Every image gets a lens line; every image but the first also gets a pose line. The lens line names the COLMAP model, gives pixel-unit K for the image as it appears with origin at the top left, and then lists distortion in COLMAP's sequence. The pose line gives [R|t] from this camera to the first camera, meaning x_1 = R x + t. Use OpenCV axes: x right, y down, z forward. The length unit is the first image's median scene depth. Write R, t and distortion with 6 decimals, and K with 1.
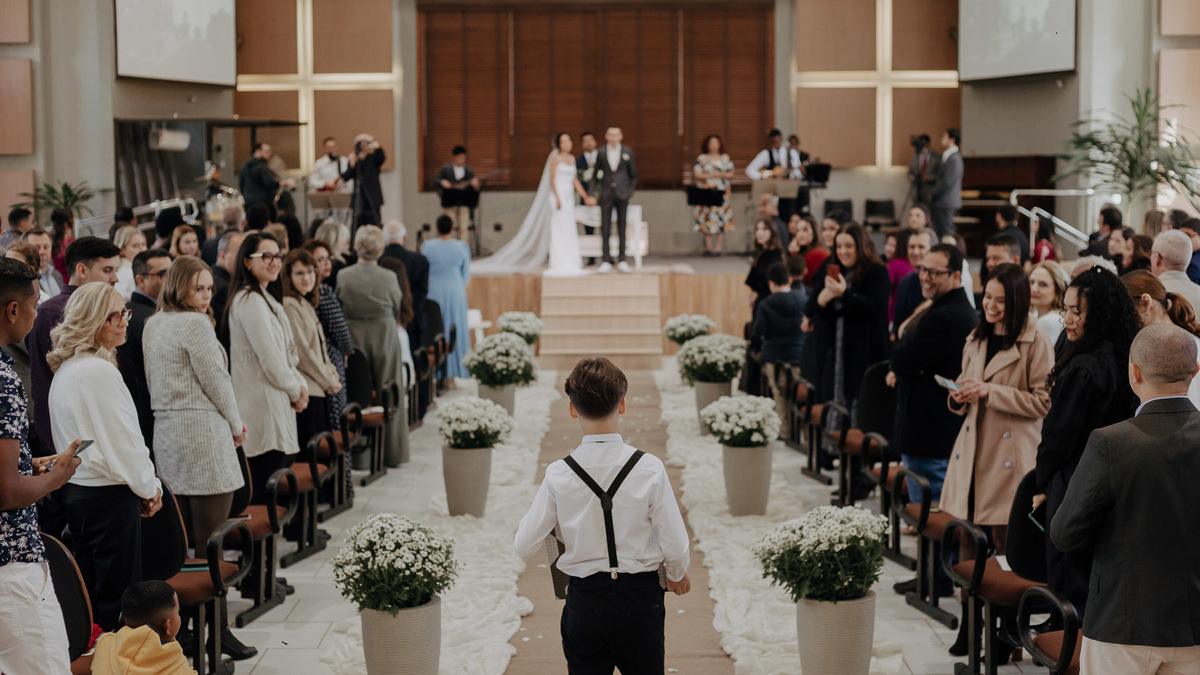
lens RADIAL K [[1707.2, 0, 600.0], [0, 1707.2, 337.5], [0, 0, 1]] dist [-0.008589, -0.038046]
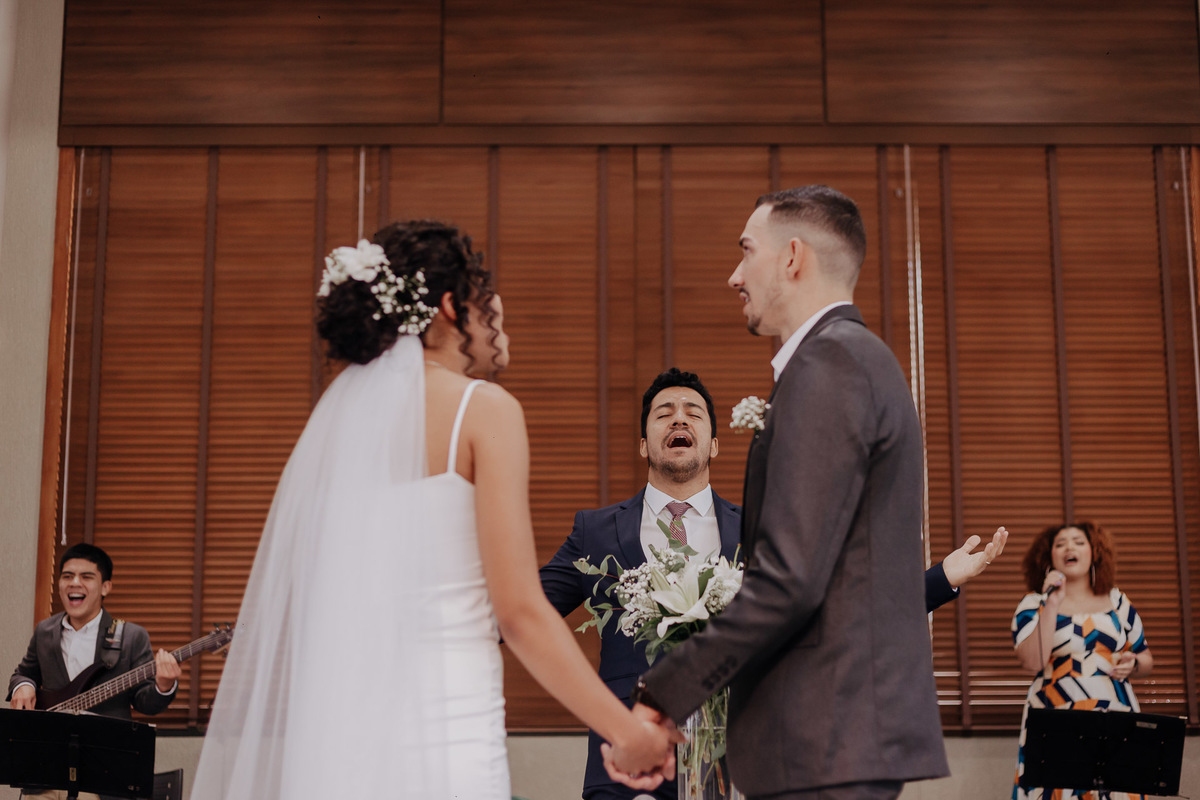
lens RADIAL K [[1867.7, 0, 639.3], [0, 1867.7, 401.0], [0, 0, 1]] dist [-0.008092, -0.003861]
pose [[0.999346, 0.006417, 0.035595, -0.016060], [0.003496, 0.962389, -0.271653, -0.062874], [-0.035999, 0.271600, 0.961737, 0.800441]]
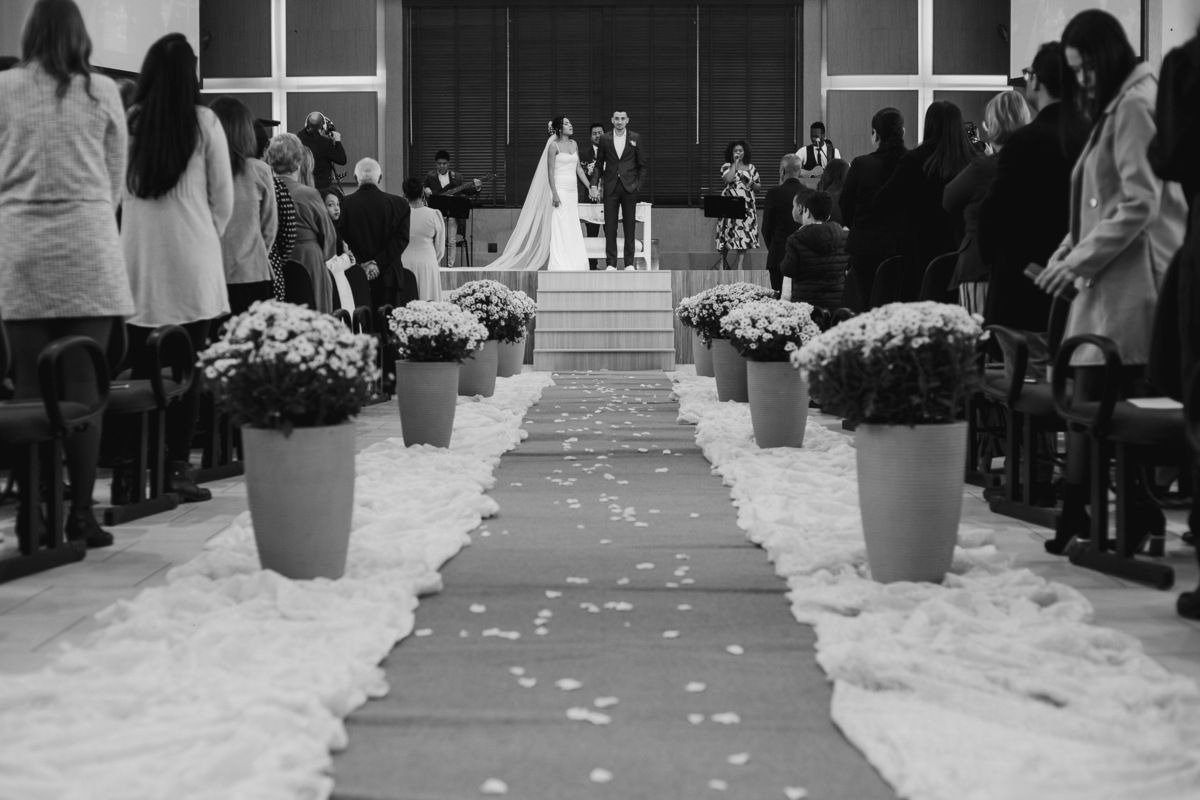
lens RADIAL K [[1798.7, 0, 600.0], [0, 1798.7, 400.0], [0, 0, 1]] dist [-0.014468, 0.036596]
pose [[0.999965, 0.004757, -0.006841, 0.003909], [-0.004935, 0.999643, -0.026244, 0.046965], [0.006714, 0.026277, 0.999632, 0.072581]]
